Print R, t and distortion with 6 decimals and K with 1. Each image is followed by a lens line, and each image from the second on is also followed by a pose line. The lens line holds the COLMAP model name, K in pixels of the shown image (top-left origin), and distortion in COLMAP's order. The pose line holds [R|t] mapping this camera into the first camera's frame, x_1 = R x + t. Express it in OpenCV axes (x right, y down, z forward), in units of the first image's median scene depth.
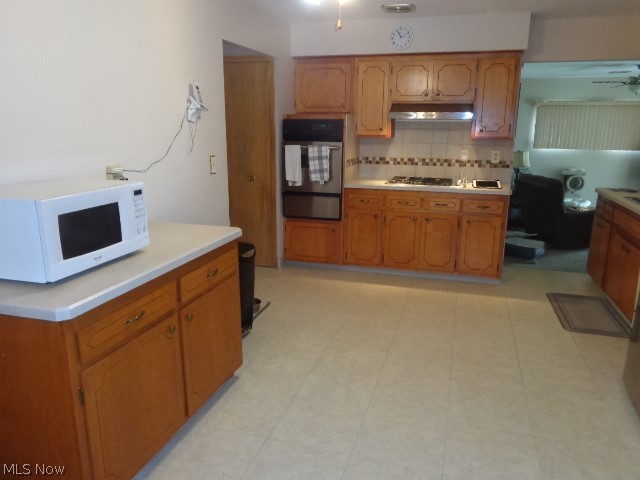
lens RADIAL K [[473.6, 0, 320.0], [0, 473.6, 240.0], [0, 0, 1]] dist [-0.011548, 0.004135]
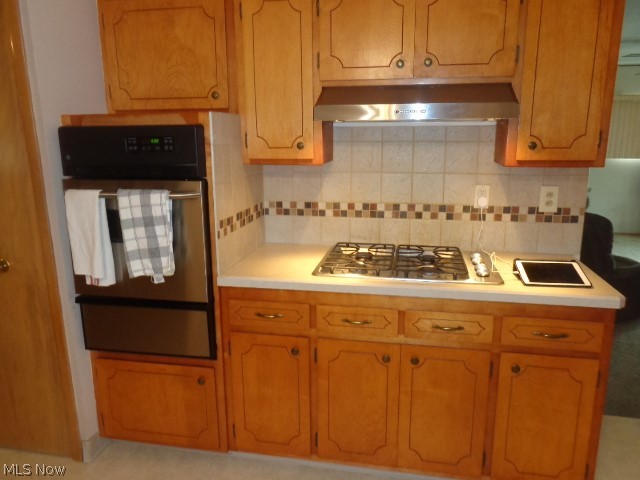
lens RADIAL K [[493.0, 0, 320.0], [0, 493.0, 240.0], [0, 0, 1]] dist [-0.018737, -0.002203]
pose [[0.994725, -0.037858, 0.095334, 0.100031], [0.039562, 0.999088, -0.016045, -0.138270], [-0.094640, 0.019732, 0.995316, 0.543812]]
